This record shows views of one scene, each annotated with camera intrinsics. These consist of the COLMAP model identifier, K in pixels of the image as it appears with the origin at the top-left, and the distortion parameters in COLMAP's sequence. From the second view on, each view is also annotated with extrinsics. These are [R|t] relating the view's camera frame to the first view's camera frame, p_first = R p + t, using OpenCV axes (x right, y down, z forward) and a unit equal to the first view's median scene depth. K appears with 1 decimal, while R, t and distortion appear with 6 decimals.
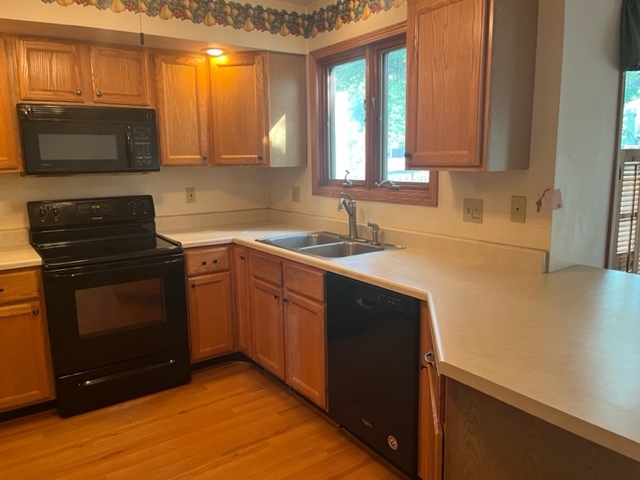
lens RADIAL K [[487.7, 0, 319.9], [0, 487.7, 238.7], [0, 0, 1]] dist [0.043562, -0.061255]
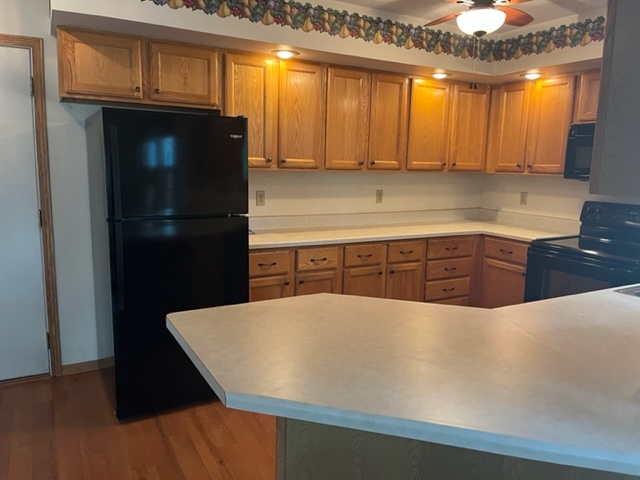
lens RADIAL K [[487.7, 0, 322.1], [0, 487.7, 238.2], [0, 0, 1]] dist [0.043562, -0.061255]
pose [[-0.099831, 0.168297, -0.980668, 0.718810], [-0.189909, 0.964250, 0.184812, -0.085277], [0.976713, 0.204688, -0.064301, 0.434909]]
